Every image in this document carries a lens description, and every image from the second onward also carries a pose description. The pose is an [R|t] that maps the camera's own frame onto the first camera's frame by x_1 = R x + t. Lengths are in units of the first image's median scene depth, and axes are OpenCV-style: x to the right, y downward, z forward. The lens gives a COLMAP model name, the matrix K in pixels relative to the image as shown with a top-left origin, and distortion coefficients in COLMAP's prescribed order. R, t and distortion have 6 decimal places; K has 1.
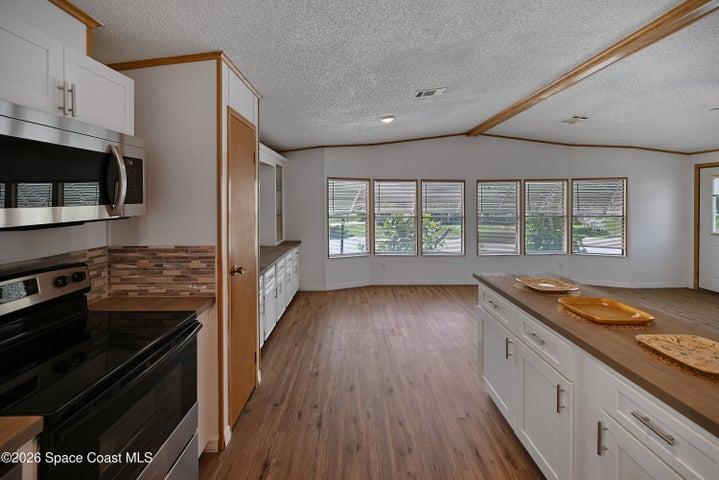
lens RADIAL K [[297.4, 0, 358.8], [0, 297.4, 203.0], [0, 0, 1]] dist [-0.001262, -0.000144]
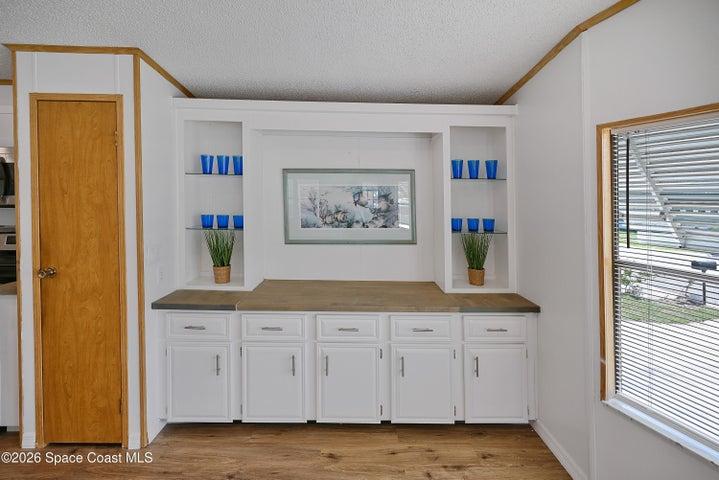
lens RADIAL K [[297.4, 0, 358.8], [0, 297.4, 203.0], [0, 0, 1]] dist [-0.001262, -0.000144]
pose [[0.005242, 0.010801, -0.999928, 0.530890], [-0.024766, 0.999636, 0.010668, -0.016526], [0.999680, 0.024708, 0.005507, 2.117331]]
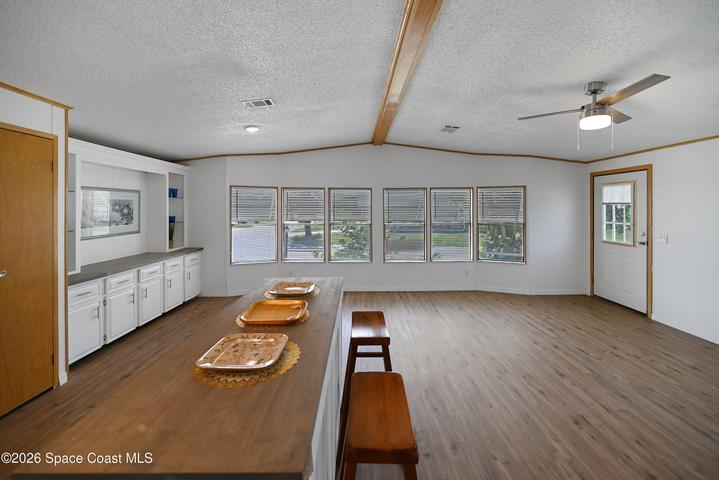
lens RADIAL K [[295.6, 0, 359.9], [0, 295.6, 210.0], [0, 0, 1]] dist [-0.000984, -0.000395]
pose [[0.999992, 0.001226, -0.003810, 0.962080], [-0.001246, 0.999986, -0.005210, 0.007158], [0.003804, 0.005215, 0.999979, -0.031060]]
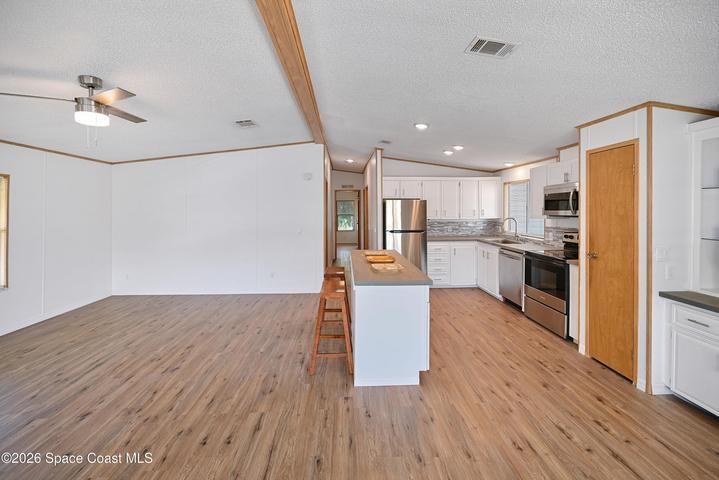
lens RADIAL K [[294.7, 0, 361.8], [0, 294.7, 214.1], [0, 0, 1]] dist [-0.001037, -0.000438]
pose [[-0.998945, -0.001429, -0.045898, 0.908100], [-0.002762, 0.999576, 0.028976, -0.025347], [0.045837, 0.029072, -0.998526, 2.672712]]
